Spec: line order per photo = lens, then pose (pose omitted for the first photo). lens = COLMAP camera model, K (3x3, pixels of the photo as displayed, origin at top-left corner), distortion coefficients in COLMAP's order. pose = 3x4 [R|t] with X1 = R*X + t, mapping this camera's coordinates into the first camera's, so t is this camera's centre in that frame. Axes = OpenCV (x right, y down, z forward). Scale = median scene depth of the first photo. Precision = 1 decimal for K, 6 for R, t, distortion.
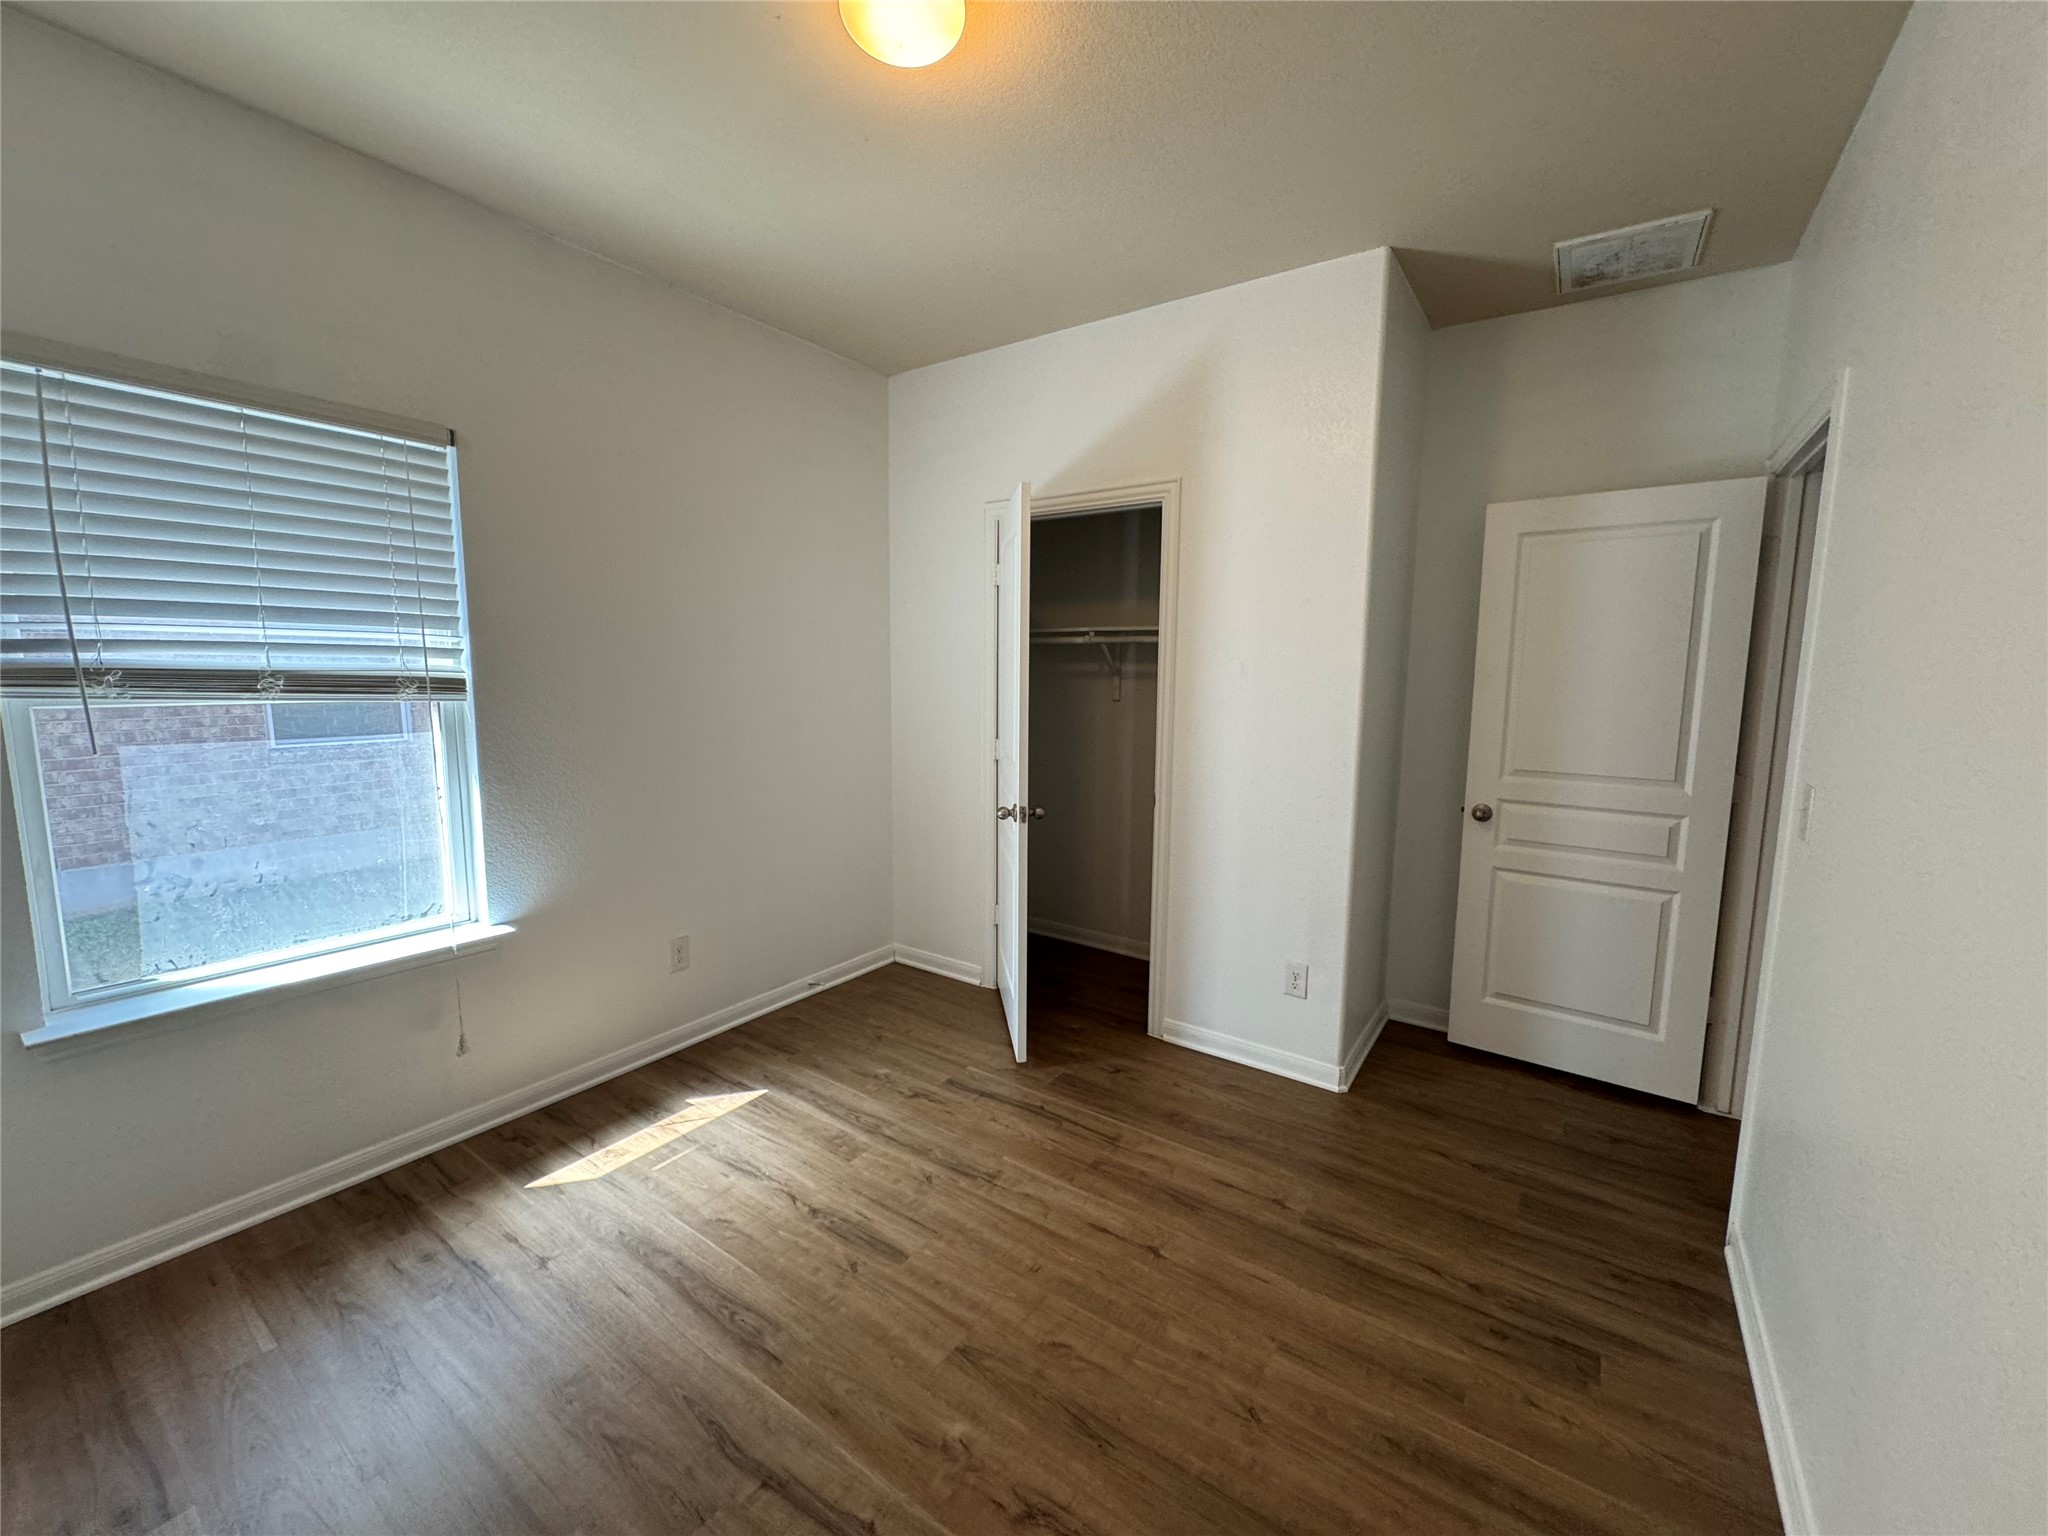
lens RADIAL K [[819.6, 0, 1022.5], [0, 819.6, 767.2], [0, 0, 1]] dist [-0.002522, 0.000060]
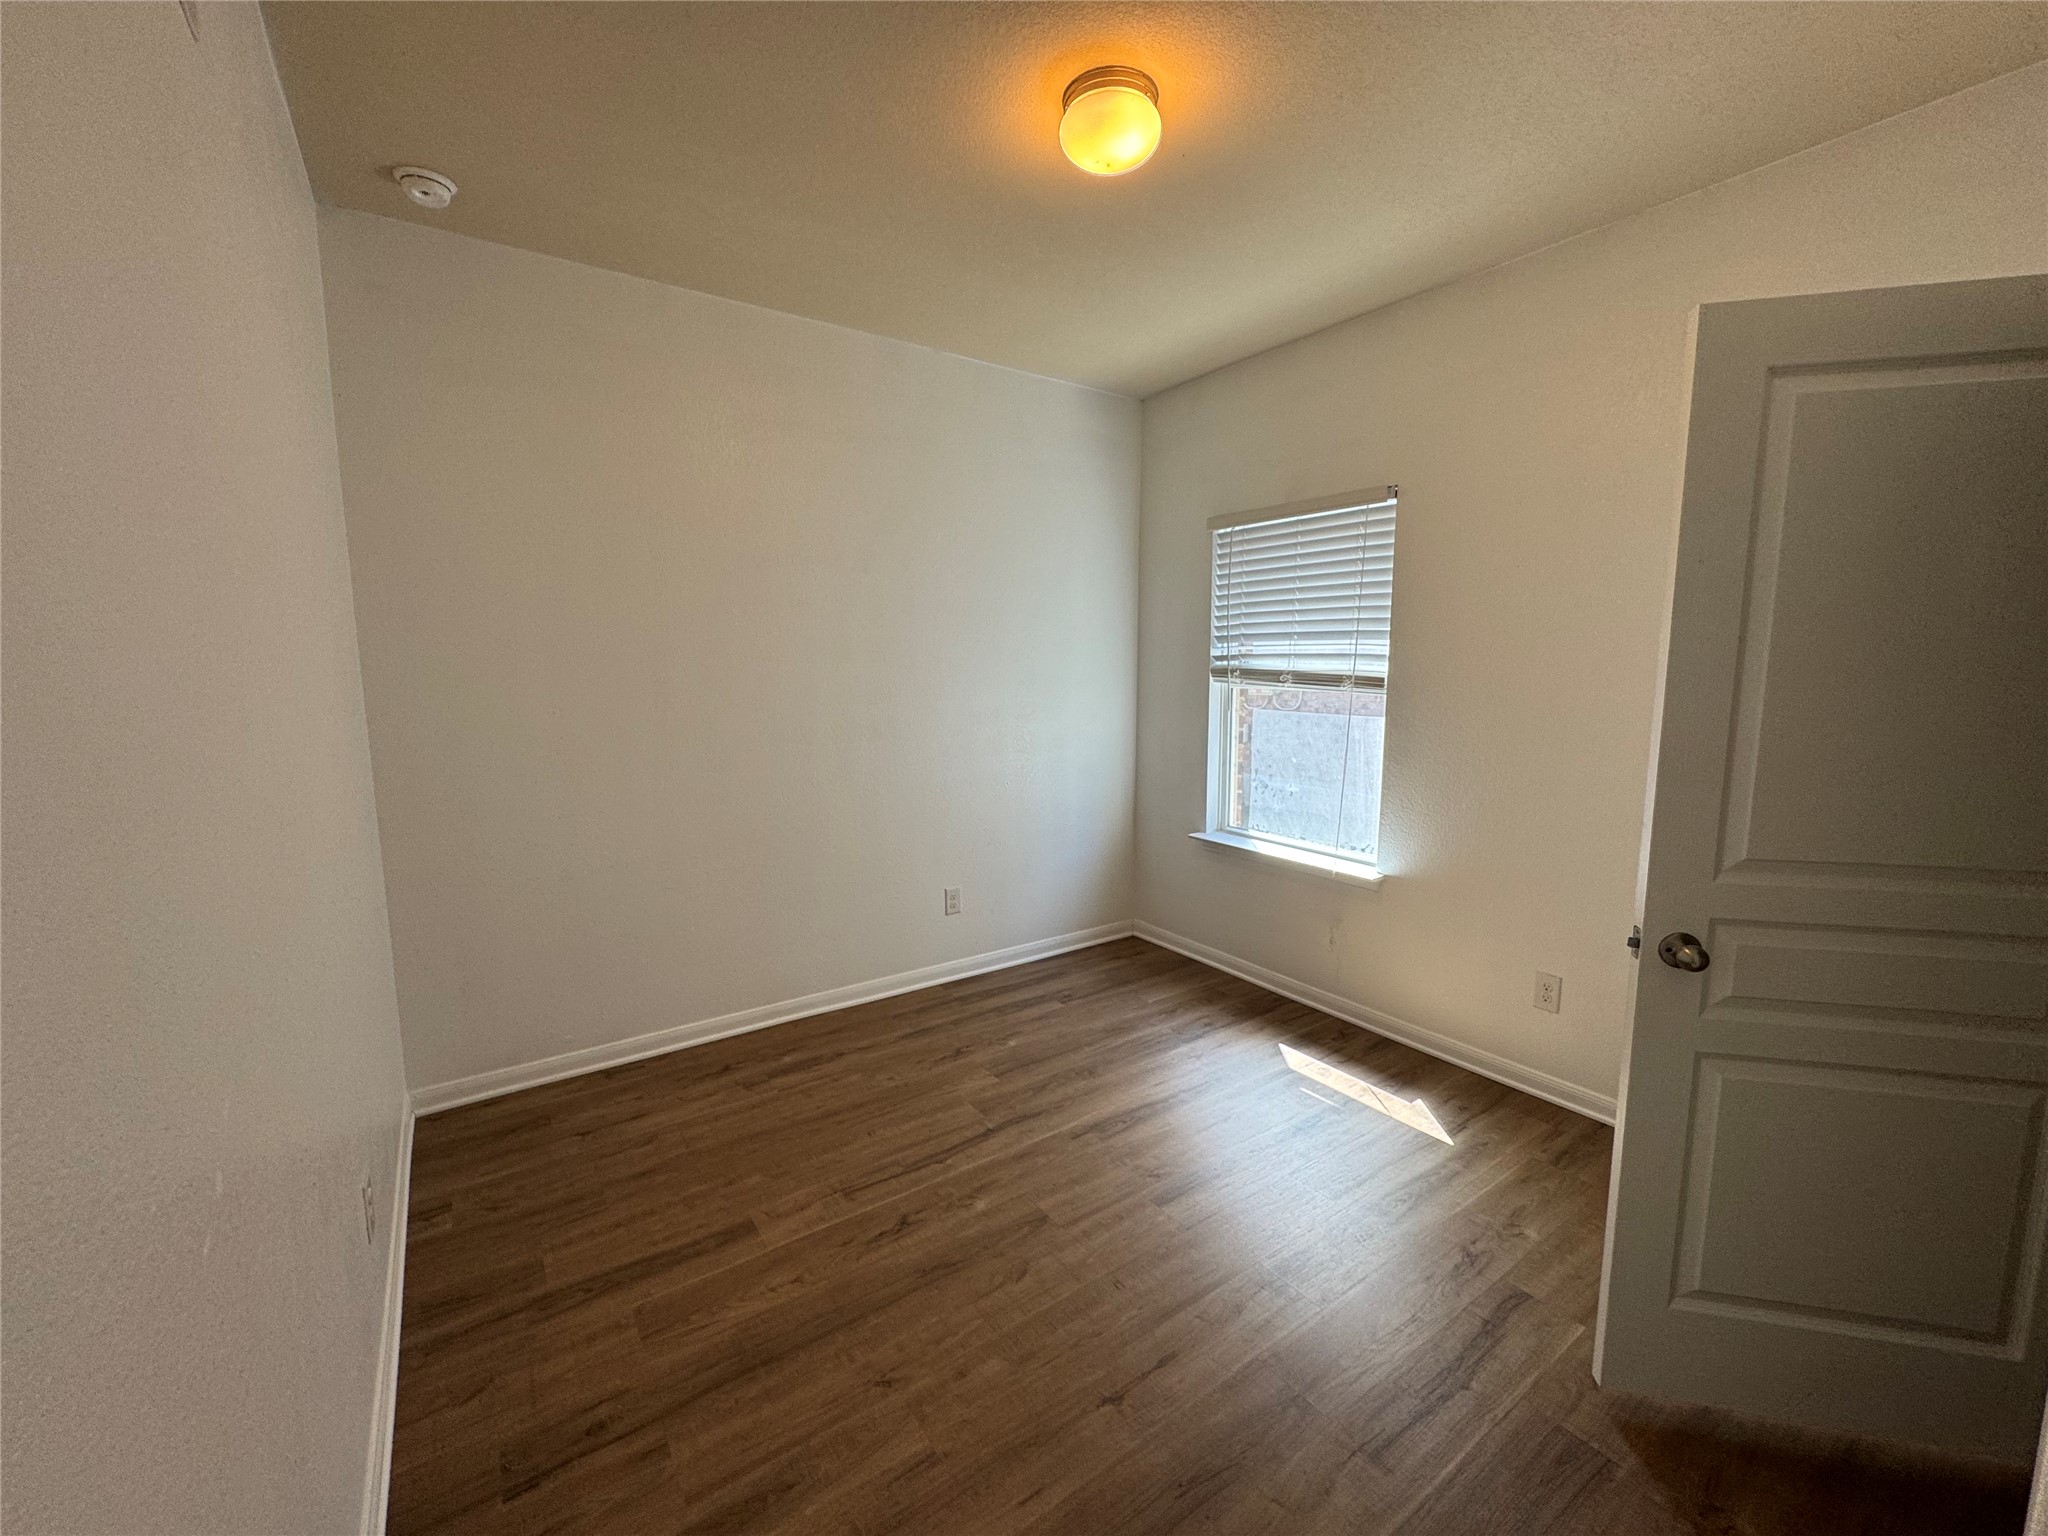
lens RADIAL K [[819.6, 0, 1022.5], [0, 819.6, 767.2], [0, 0, 1]] dist [-0.002522, 0.000060]
pose [[-0.349104, 0.109853, -0.930623, 0.869383], [-0.119153, 0.979840, 0.160361, -0.128482], [0.929478, 0.166869, -0.328977, 1.083690]]
